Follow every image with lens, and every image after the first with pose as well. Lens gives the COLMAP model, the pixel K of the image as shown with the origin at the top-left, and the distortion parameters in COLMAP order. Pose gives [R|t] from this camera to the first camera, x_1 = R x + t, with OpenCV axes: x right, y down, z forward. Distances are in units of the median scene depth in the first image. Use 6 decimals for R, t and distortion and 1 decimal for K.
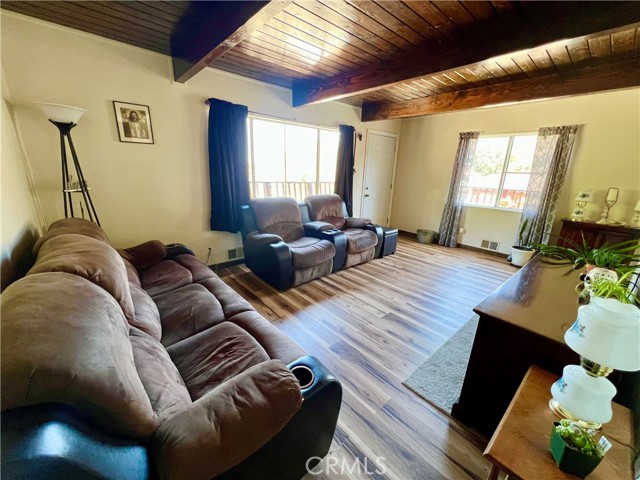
lens RADIAL K [[257.1, 0, 319.4], [0, 257.1, 241.3], [0, 0, 1]] dist [-0.000112, 0.000427]
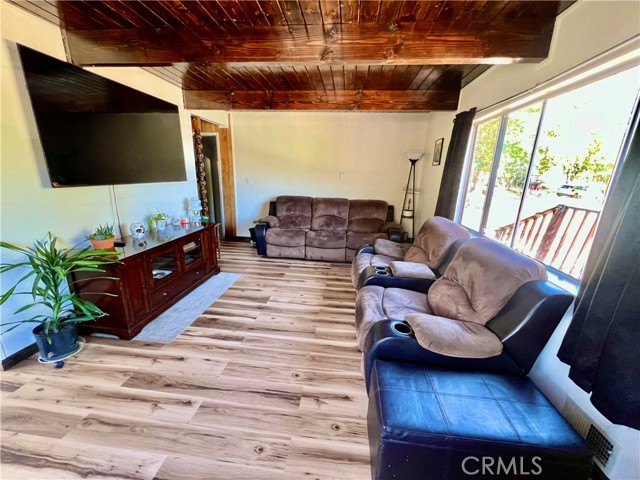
lens RADIAL K [[257.1, 0, 319.4], [0, 257.1, 241.3], [0, 0, 1]] dist [-0.000112, 0.000427]
pose [[-0.739513, 0.119838, -0.662389, 0.628291], [-0.237466, 0.874317, 0.423295, -0.368090], [0.629865, 0.470328, -0.618112, 1.327937]]
